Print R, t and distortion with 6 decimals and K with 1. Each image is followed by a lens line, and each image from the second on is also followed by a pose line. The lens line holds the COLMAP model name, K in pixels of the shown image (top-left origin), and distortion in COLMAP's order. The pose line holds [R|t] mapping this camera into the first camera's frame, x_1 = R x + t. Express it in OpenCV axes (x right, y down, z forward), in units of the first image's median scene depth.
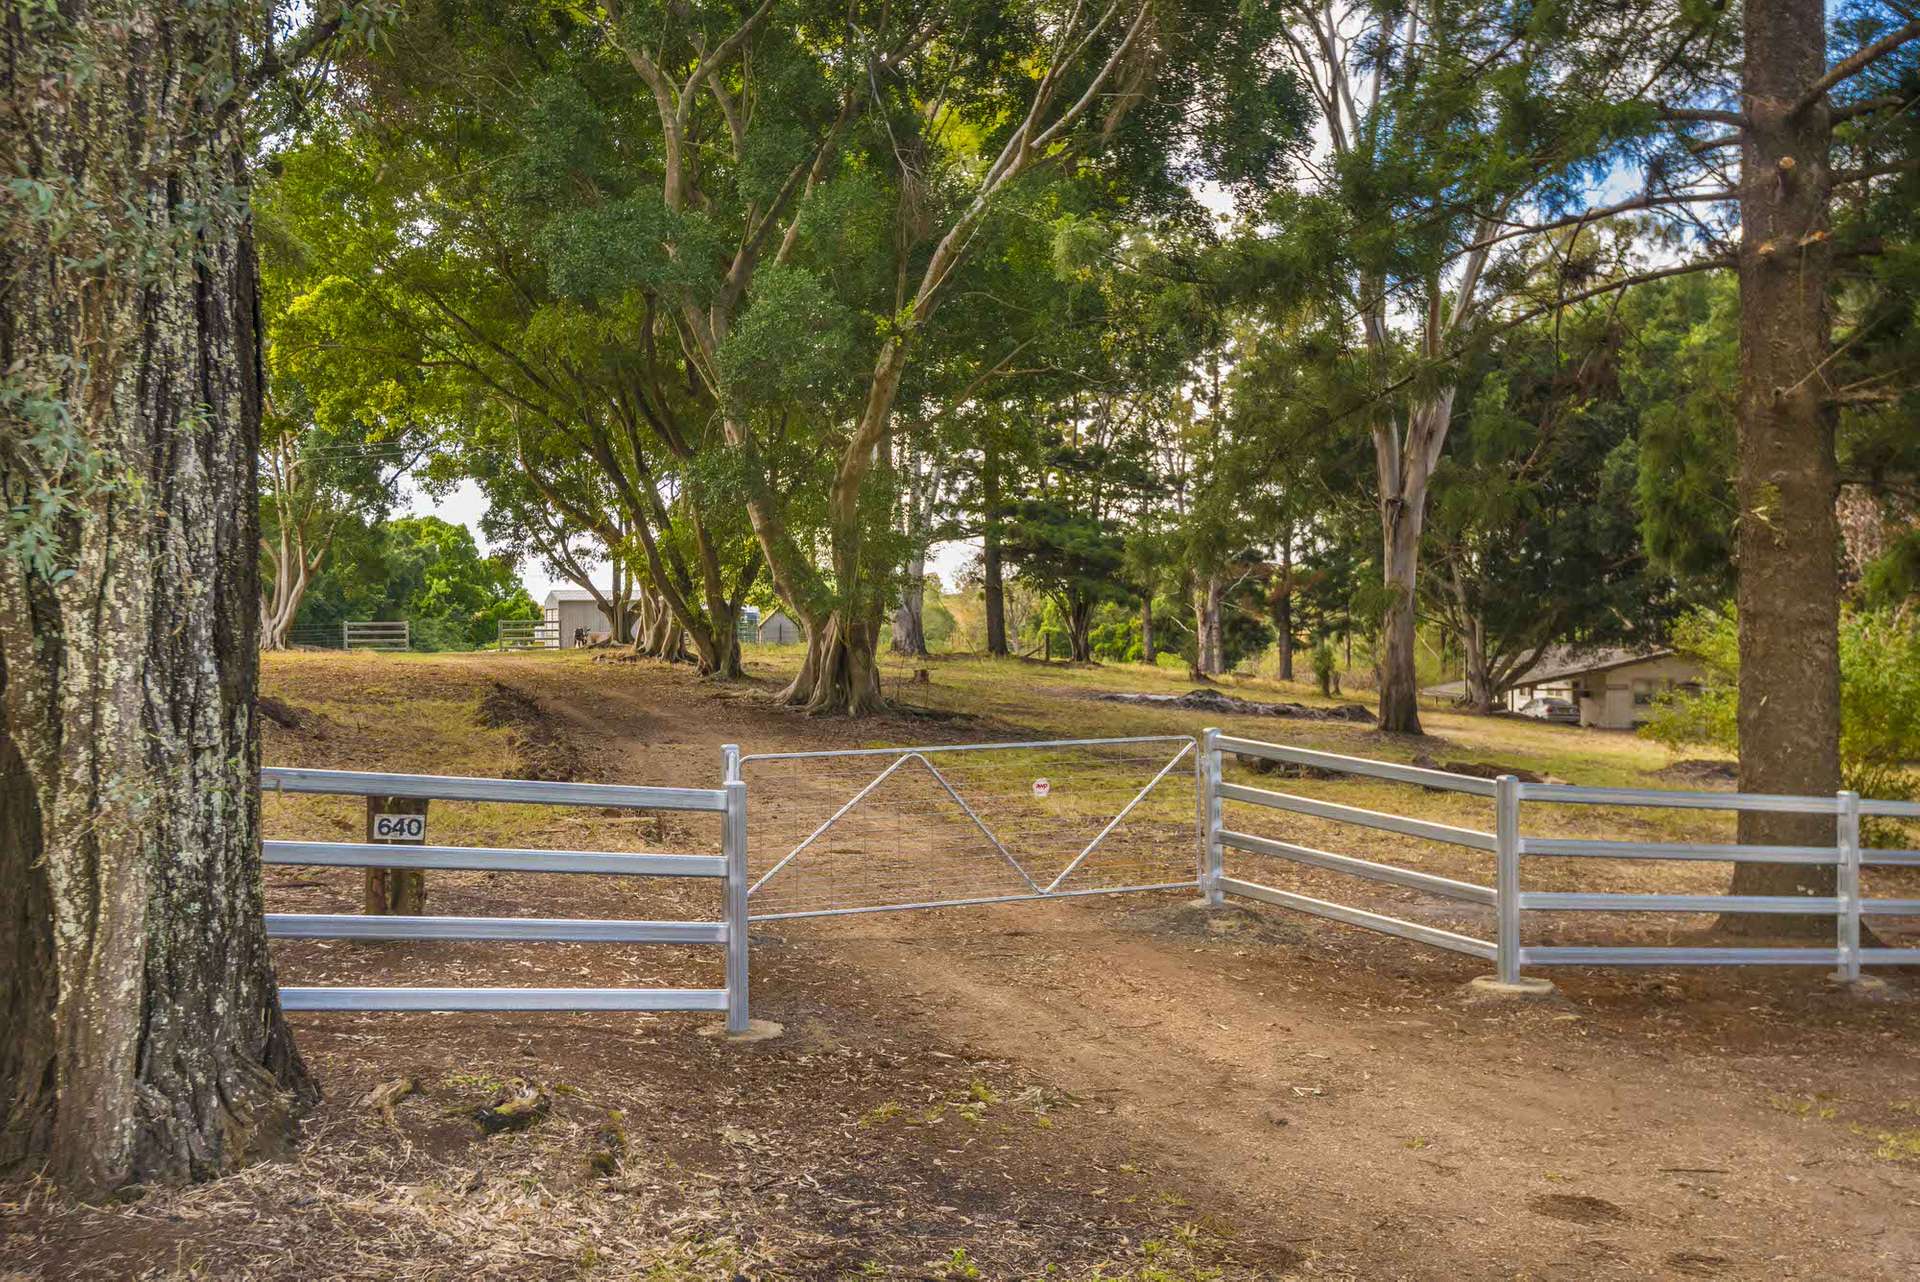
lens RADIAL K [[1895.0, 0, 954.8], [0, 1895.0, 629.8], [0, 0, 1]] dist [0.018631, 0.000000]
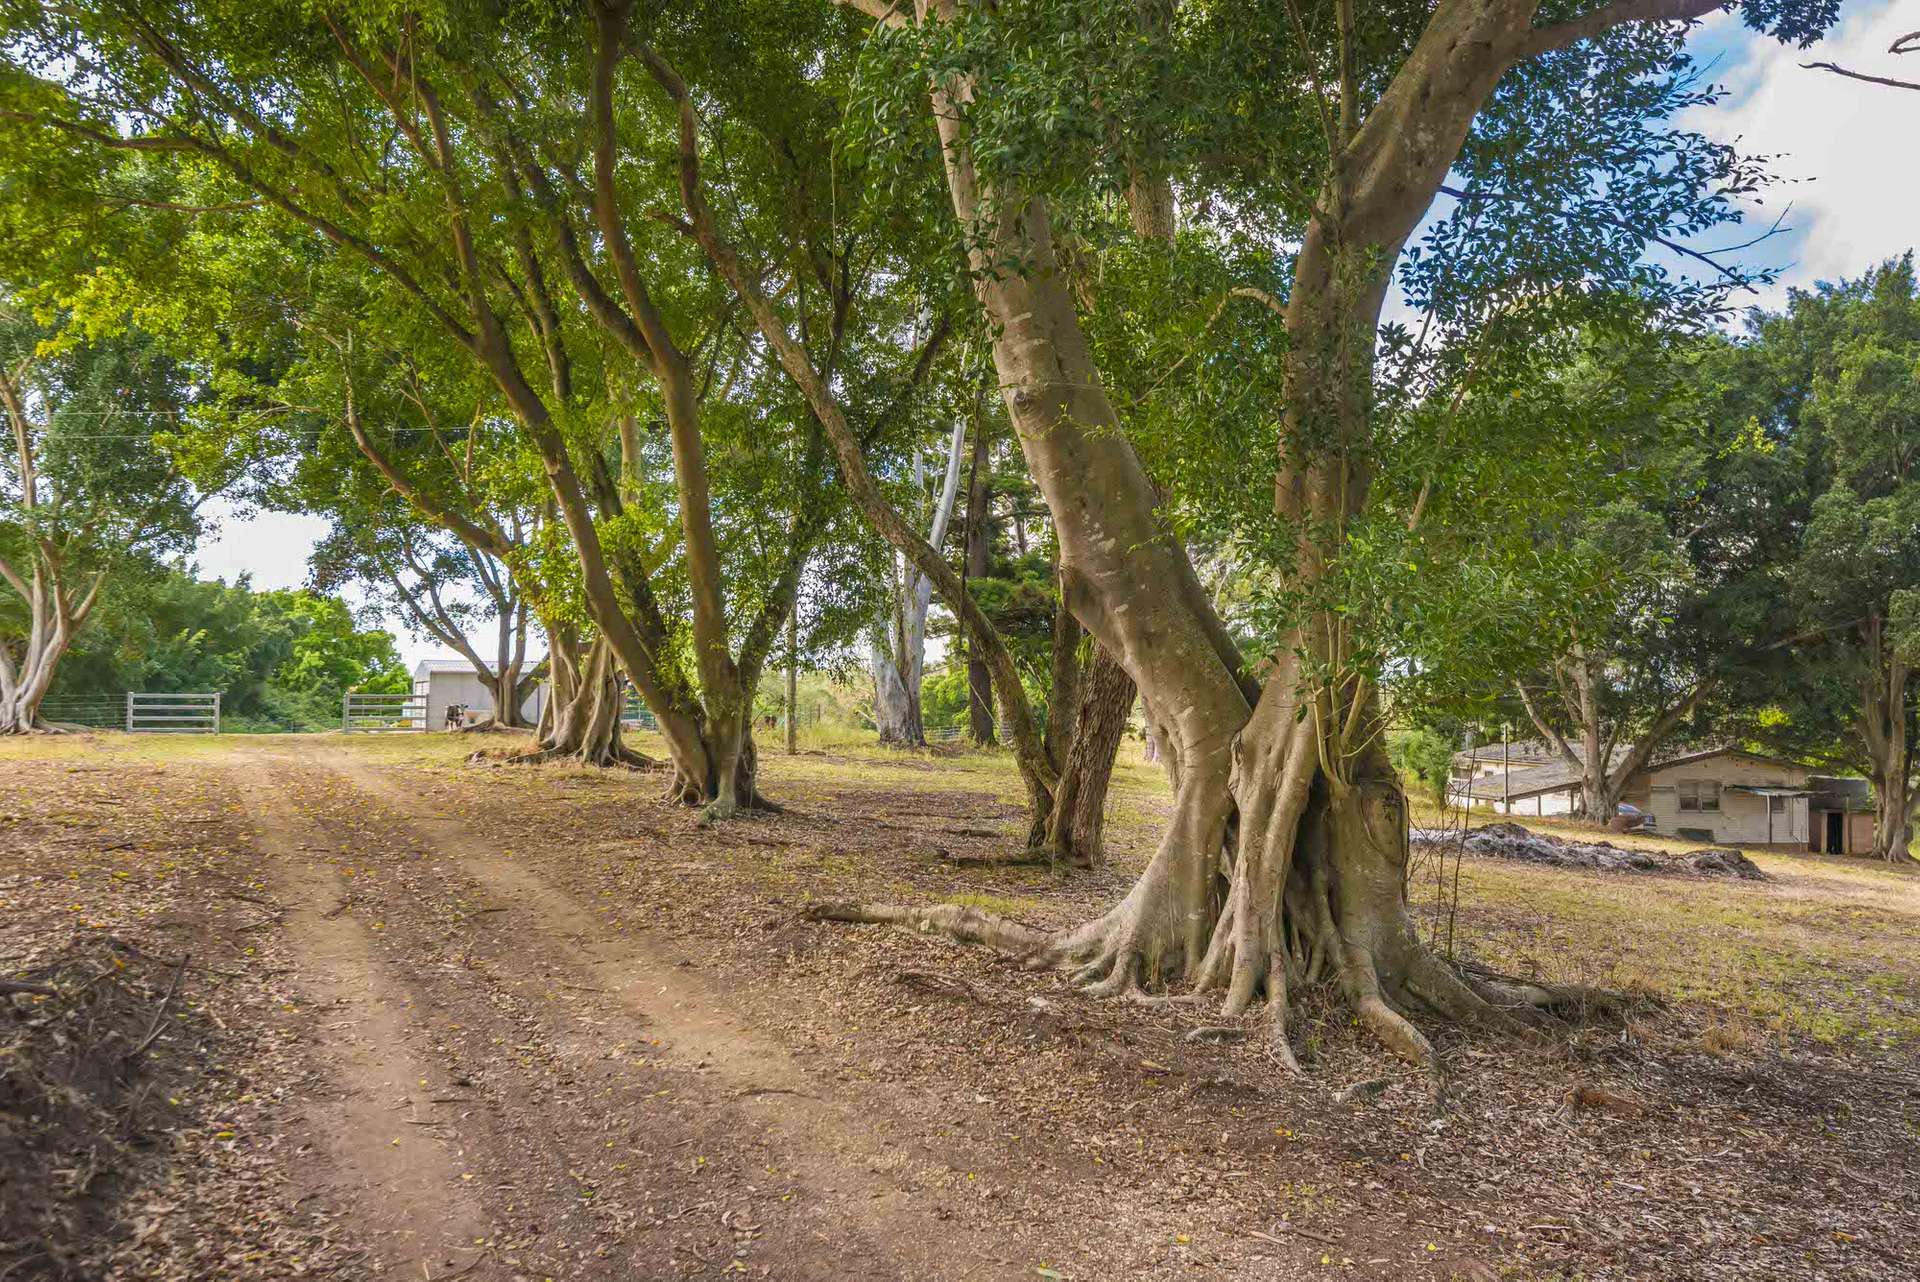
lens RADIAL K [[1558.1, 0, 959.7], [0, 1558.1, 633.5], [0, 0, 1]] dist [0.026061, -0.003336]
pose [[0.993628, 0.019583, 0.110998, -0.066916], [-0.014063, 0.998635, -0.050301, -0.000946], [-0.111832, 0.048419, 0.992547, 0.359805]]
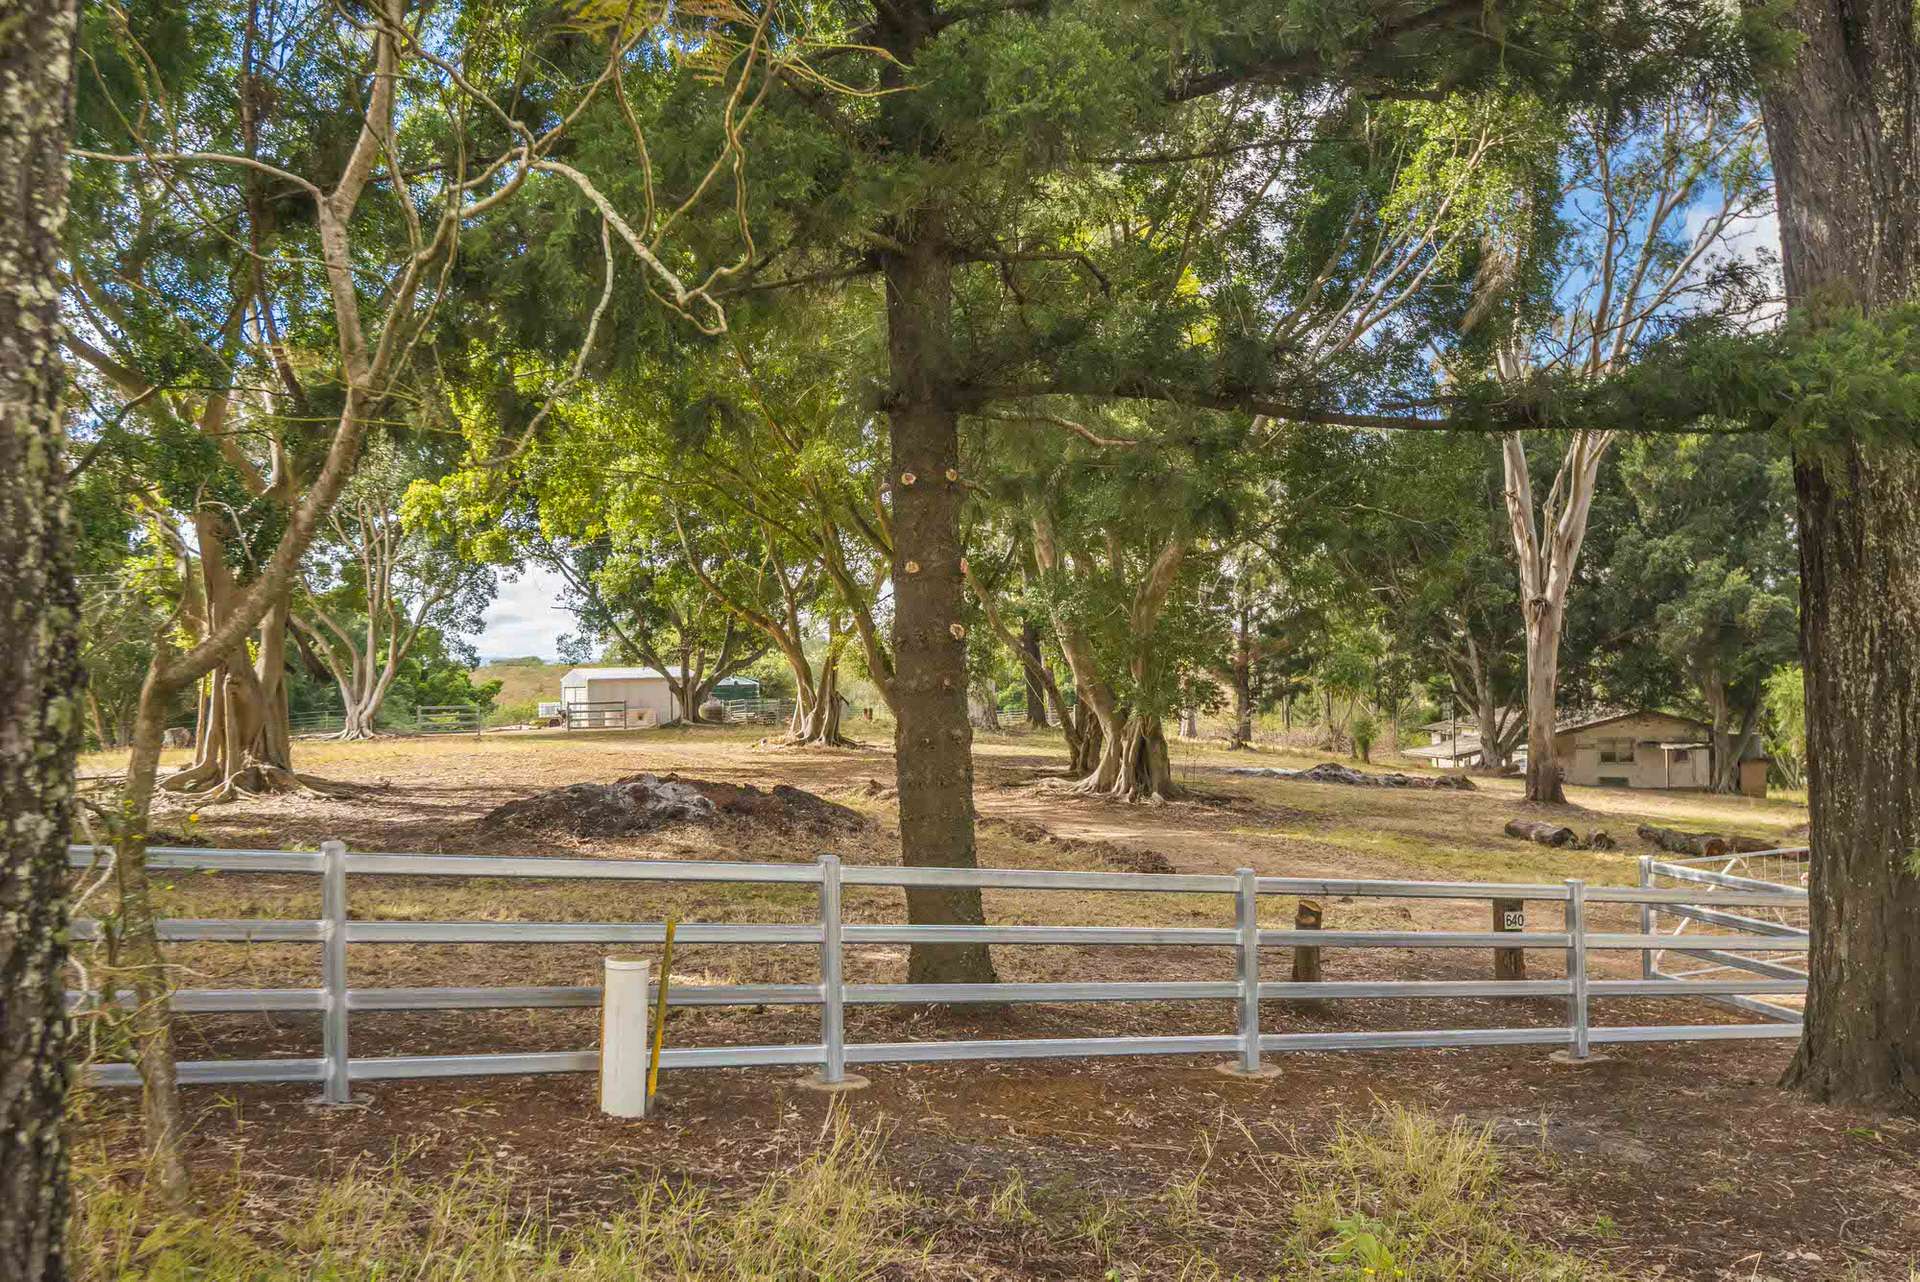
lens RADIAL K [[1895.0, 0, 962.4], [0, 1895.0, 655.7], [0, 0, 1]] dist [0.018631, 0.000000]
pose [[0.995070, -0.012192, 0.098421, -0.132530], [0.013646, 0.999807, -0.014111, -0.013280], [-0.098230, 0.015385, 0.995045, -0.065691]]
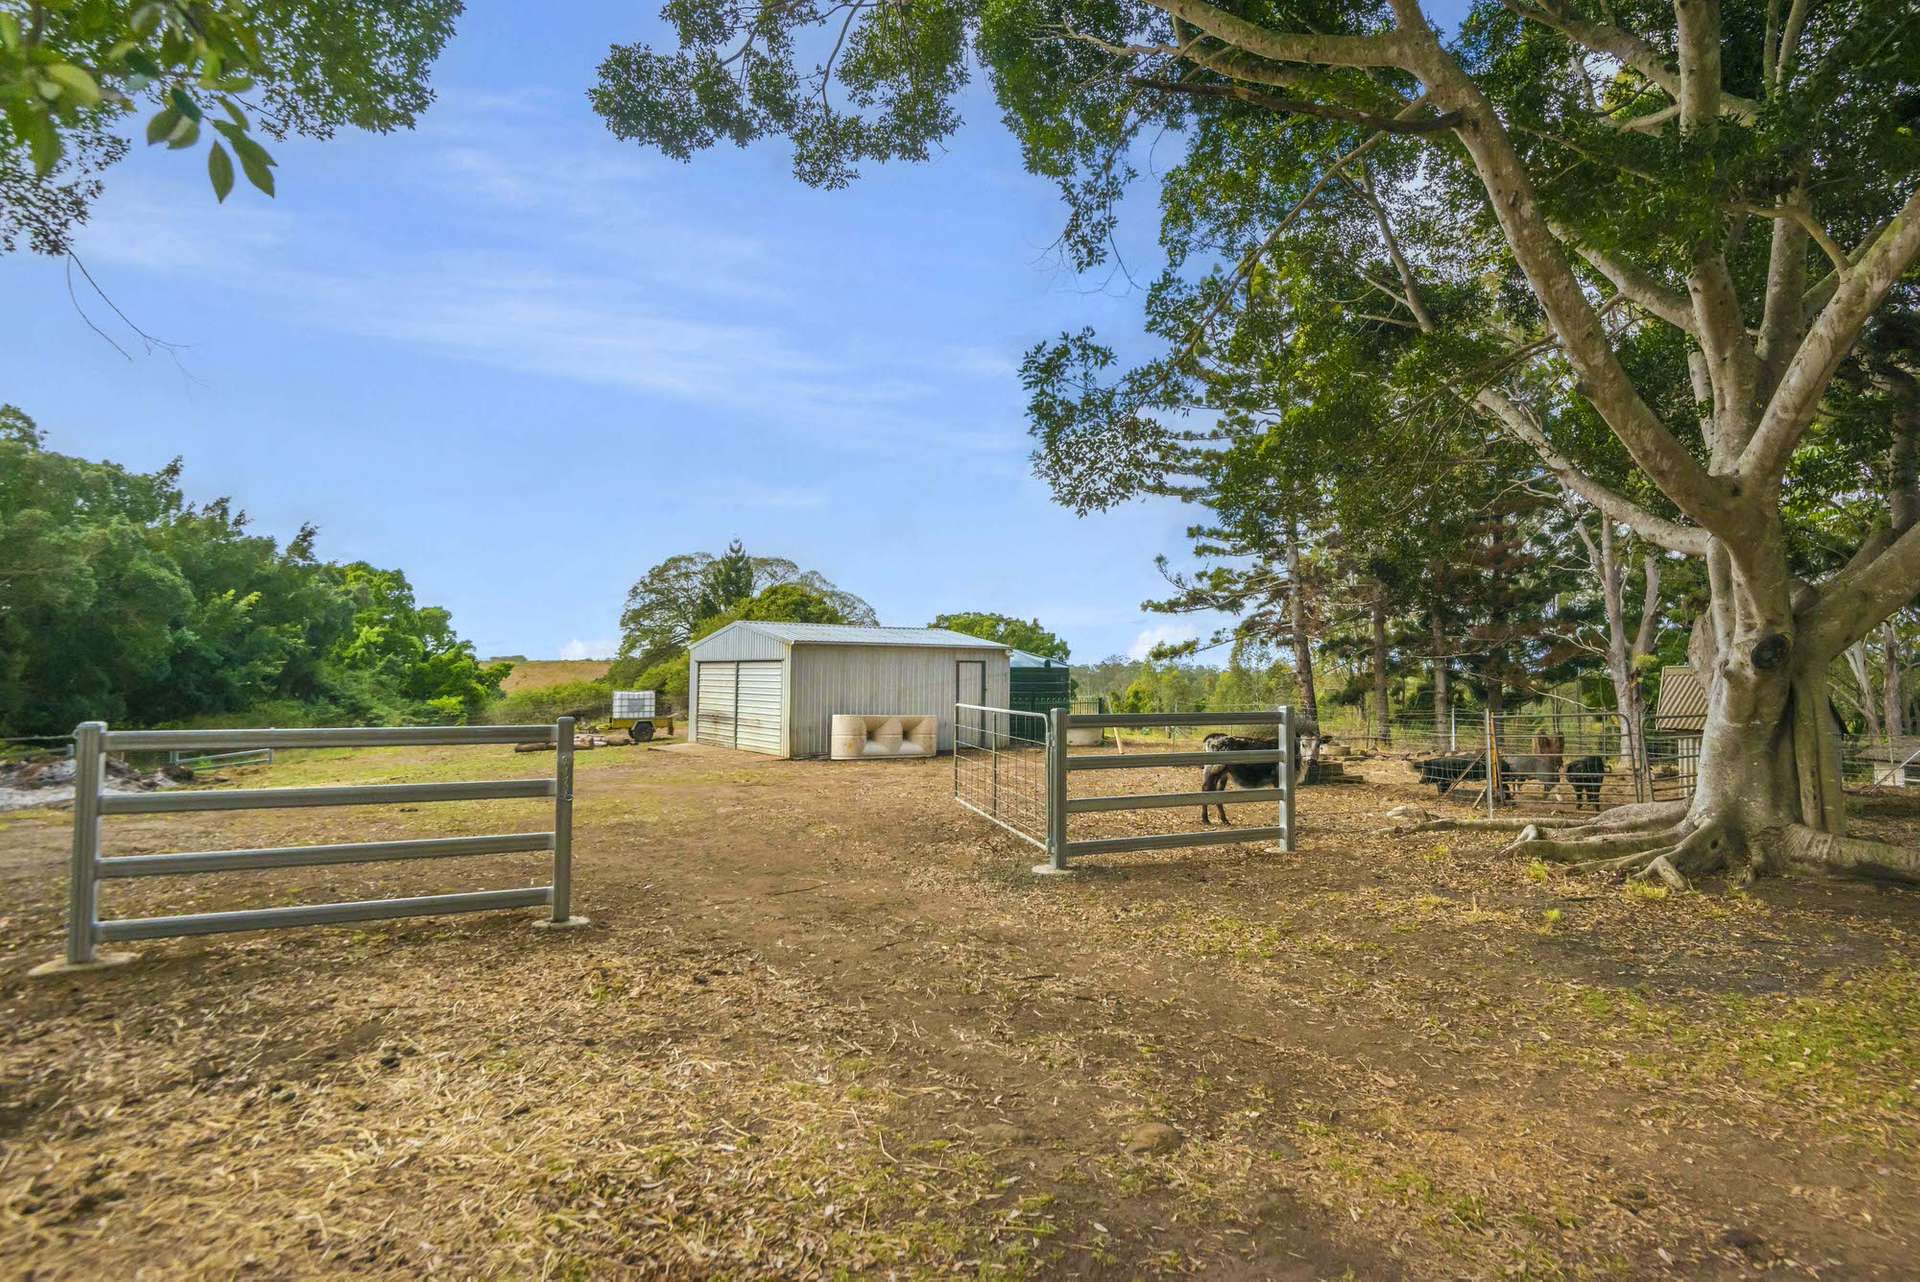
lens RADIAL K [[1028.6, 0, 959.3], [0, 1028.6, 646.0], [0, 0, 1]] dist [0.001951, 0.000448]
pose [[0.960049, 0.025837, 0.278636, -0.291404], [-0.016415, 0.999214, -0.036094, -0.009595], [-0.279350, 0.030078, 0.959718, 0.949448]]
